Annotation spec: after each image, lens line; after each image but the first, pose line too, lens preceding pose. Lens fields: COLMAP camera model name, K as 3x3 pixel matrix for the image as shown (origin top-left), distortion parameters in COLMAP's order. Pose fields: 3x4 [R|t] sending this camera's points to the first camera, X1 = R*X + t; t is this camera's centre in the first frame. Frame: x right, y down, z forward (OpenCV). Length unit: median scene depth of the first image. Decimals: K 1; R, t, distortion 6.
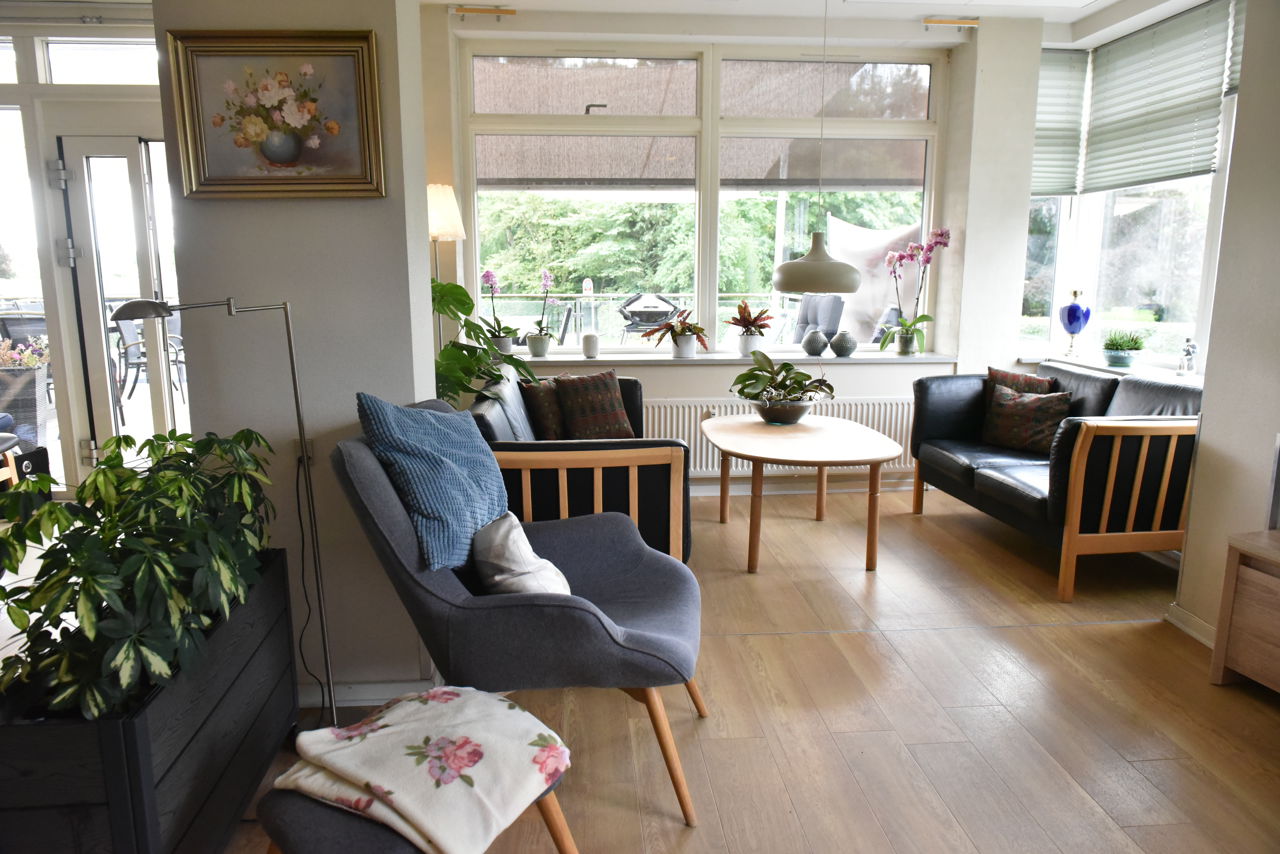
lens RADIAL K [[871.6, 0, 640.0], [0, 871.6, 427.0], [0, 0, 1]] dist [-0.012183, -0.002484]
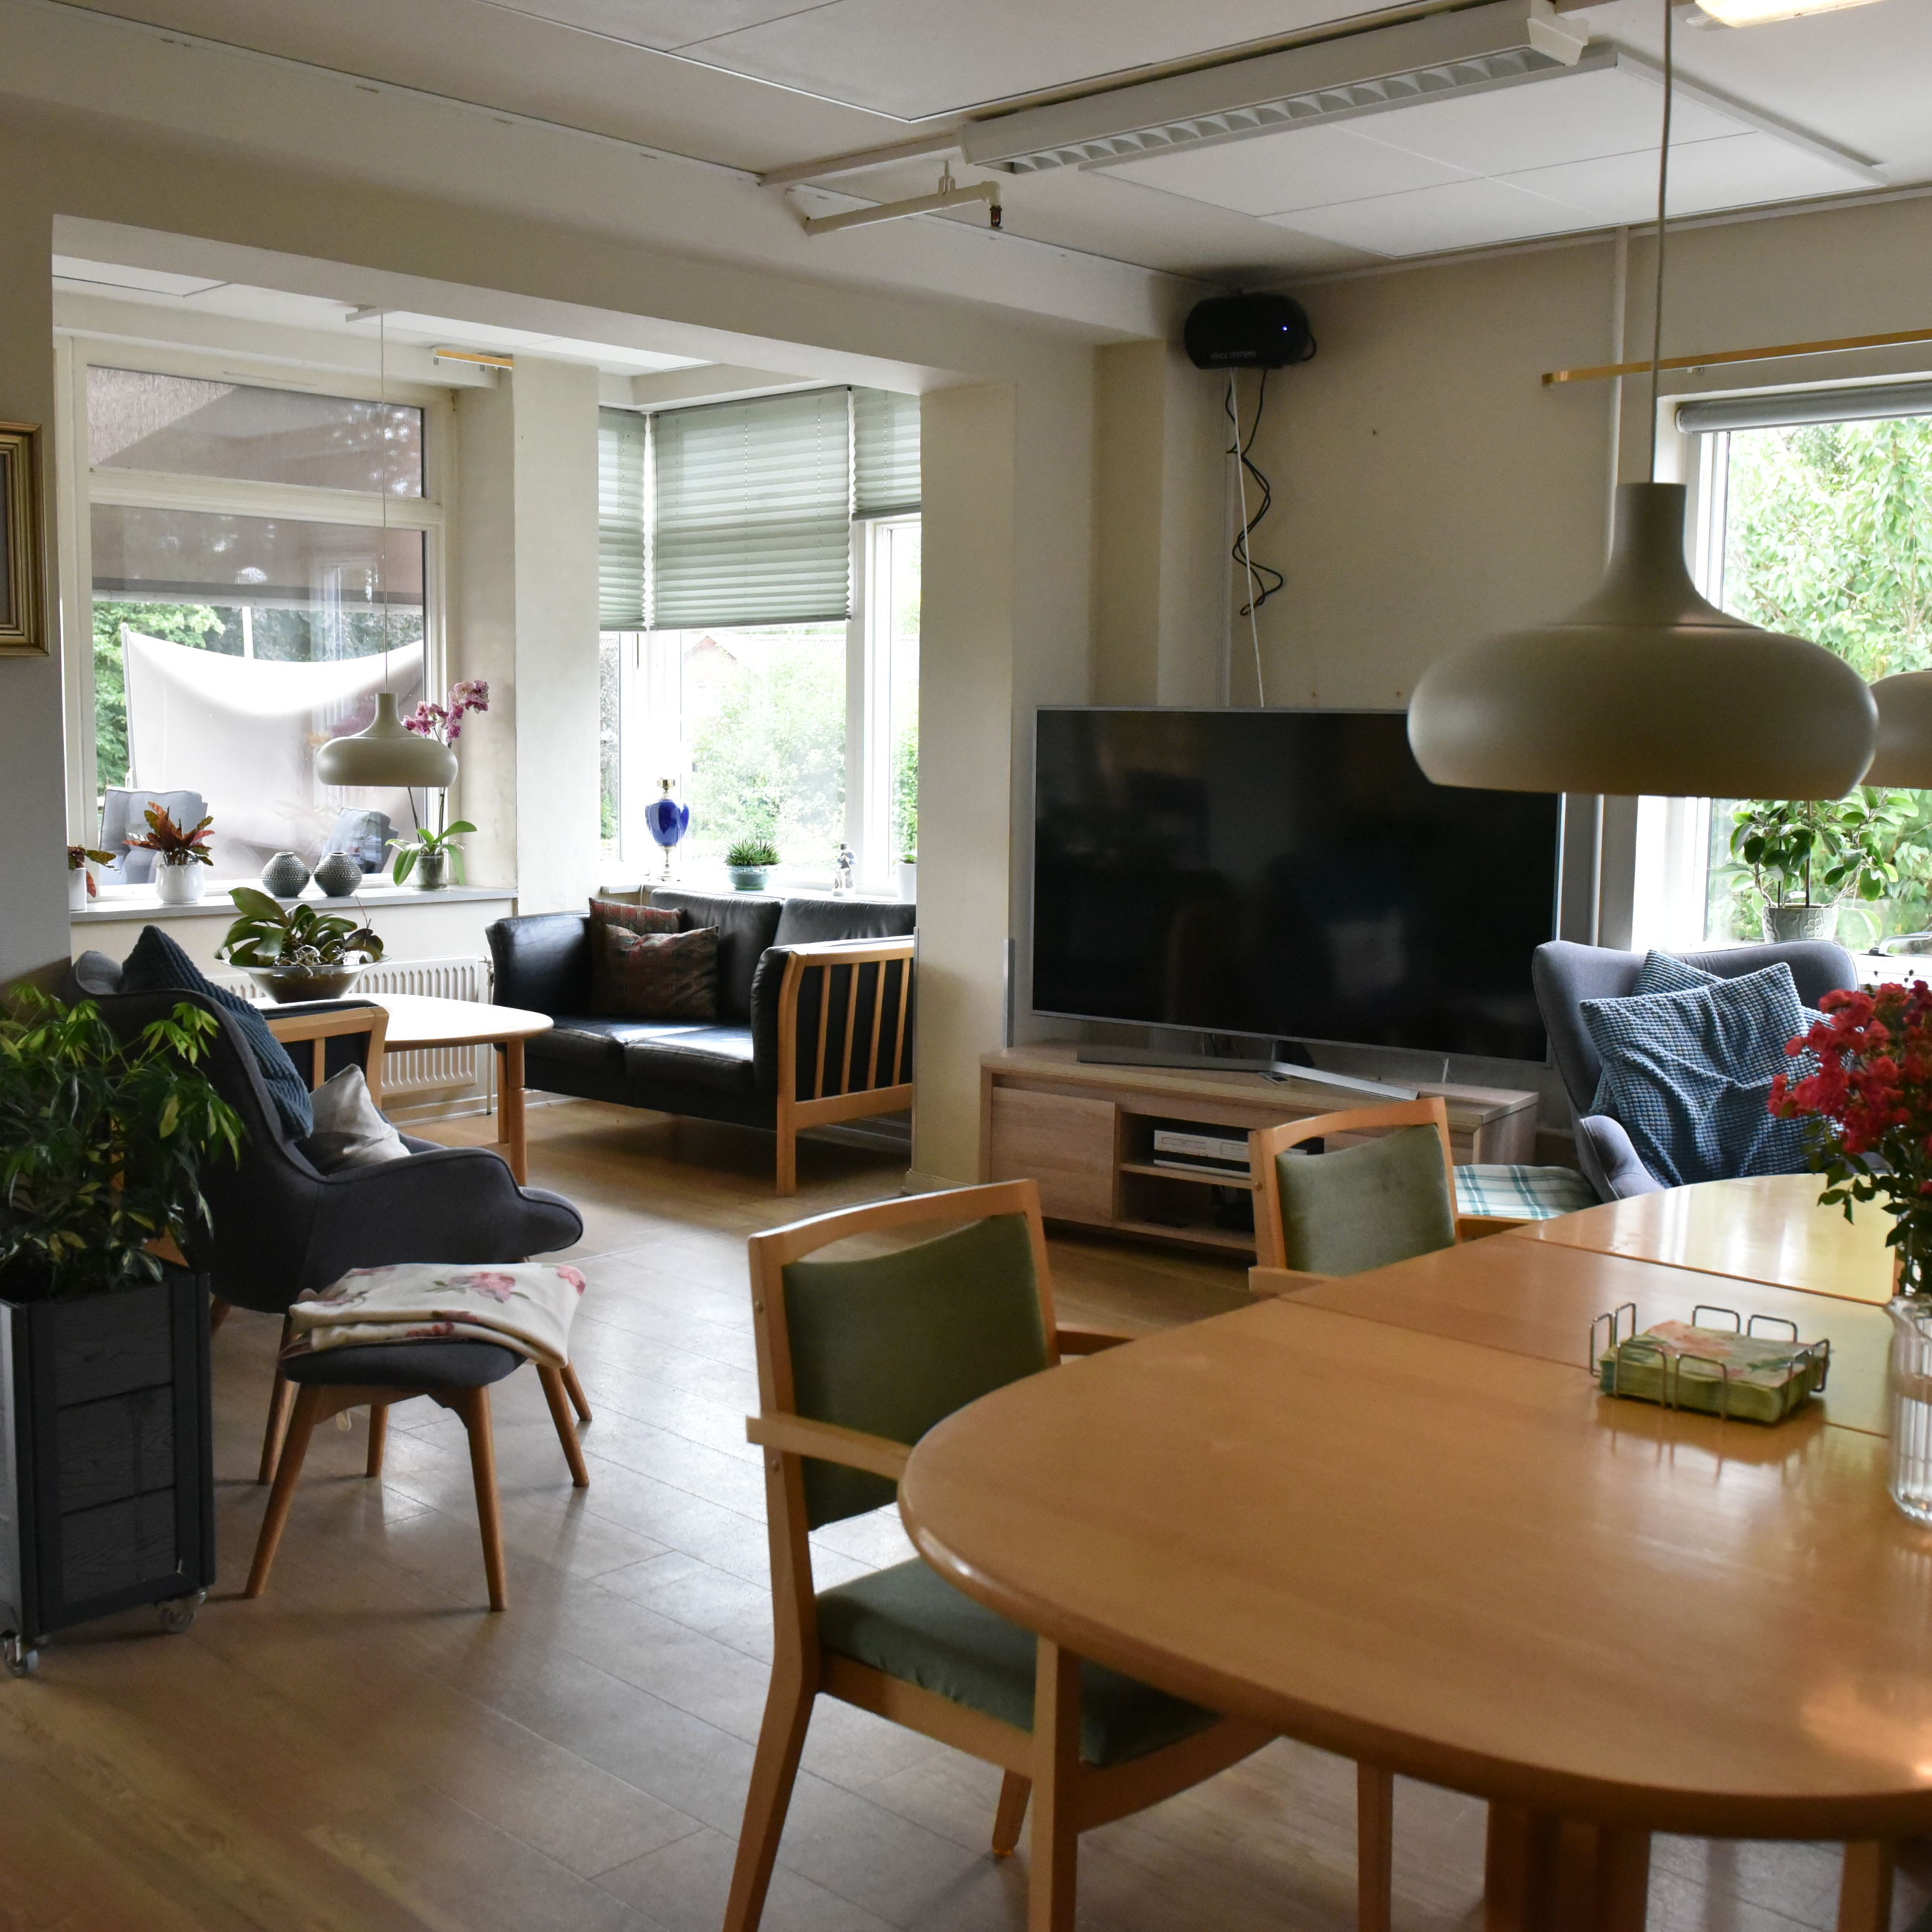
lens RADIAL K [[2230.8, 0, 966.0], [0, 2230.8, 966.0], [0, 0, 1]] dist [0.001983, -0.021874]
pose [[0.740256, -0.063035, 0.669364, -0.496348], [0.110701, 0.993434, -0.028872, 0.058488], [-0.663149, 0.095471, 0.742373, -0.401480]]
